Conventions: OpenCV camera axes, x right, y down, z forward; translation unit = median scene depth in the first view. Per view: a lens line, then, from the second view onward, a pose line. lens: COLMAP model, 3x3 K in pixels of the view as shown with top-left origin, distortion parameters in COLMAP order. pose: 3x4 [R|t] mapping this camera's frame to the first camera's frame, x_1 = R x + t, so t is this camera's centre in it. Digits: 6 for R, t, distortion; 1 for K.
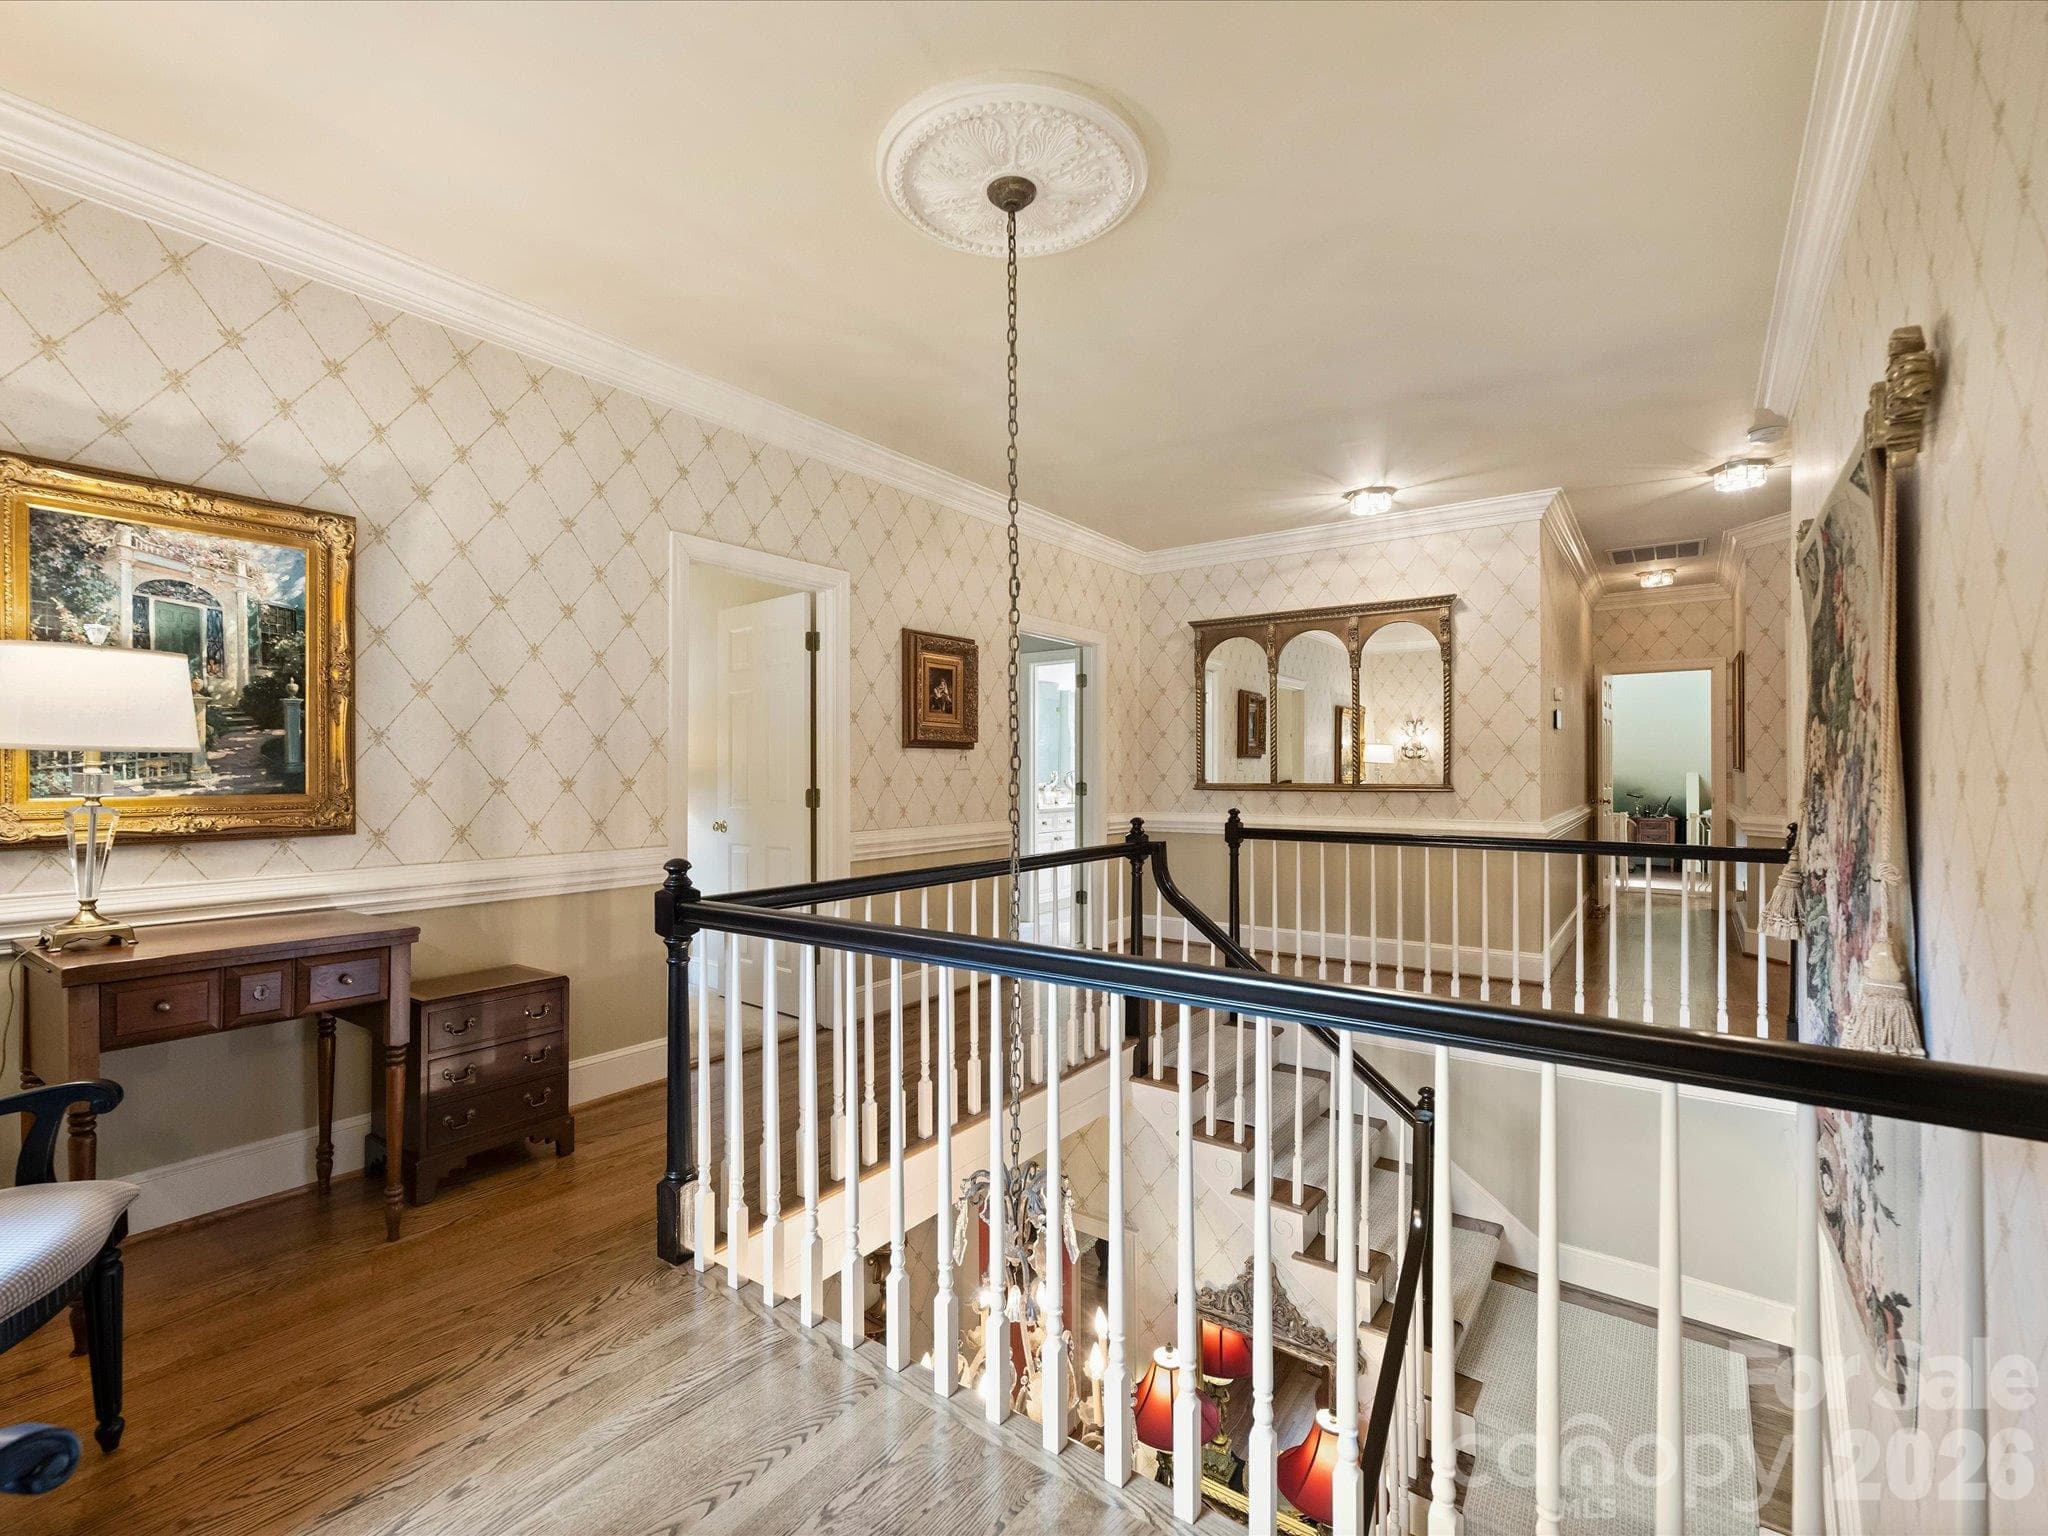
lens RADIAL K [[946.4, 0, 1032.9], [0, 946.4, 775.1], [0, 0, 1]] dist [0.000432, 0.000081]
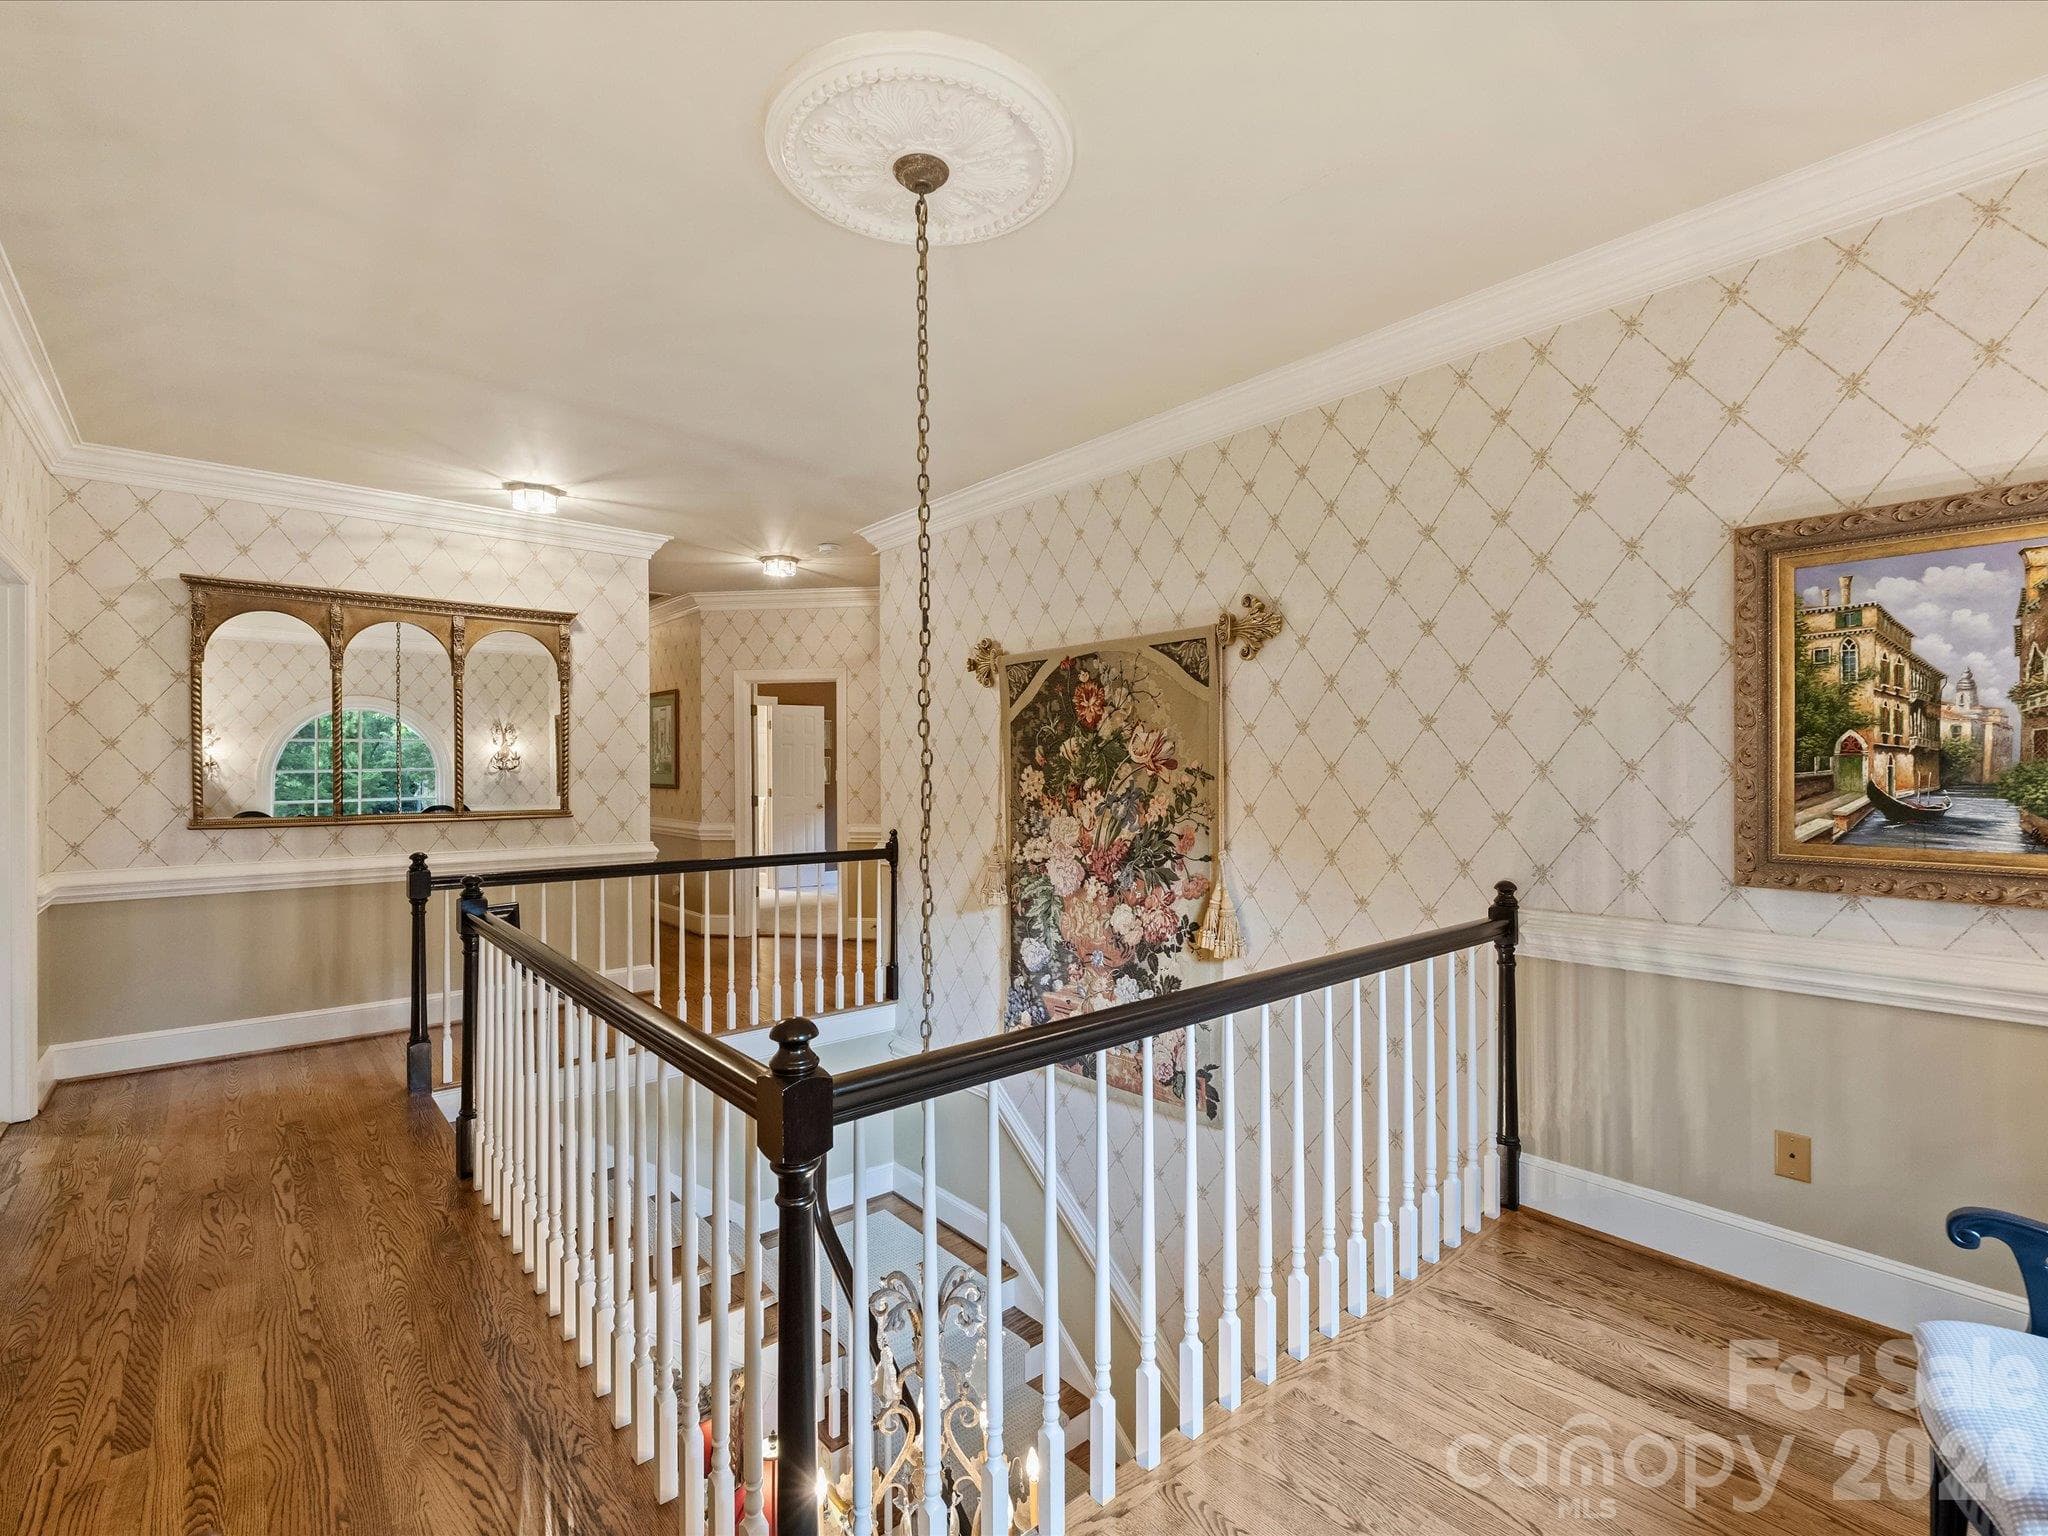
lens RADIAL K [[946.4, 0, 1032.9], [0, 946.4, 775.1], [0, 0, 1]] dist [0.000432, 0.000081]
pose [[0.224830, -0.002914, 0.974394, -0.392925], [0.006740, 0.999976, 0.001435, -0.023150], [-0.974375, 0.006245, 0.224844, 0.320740]]
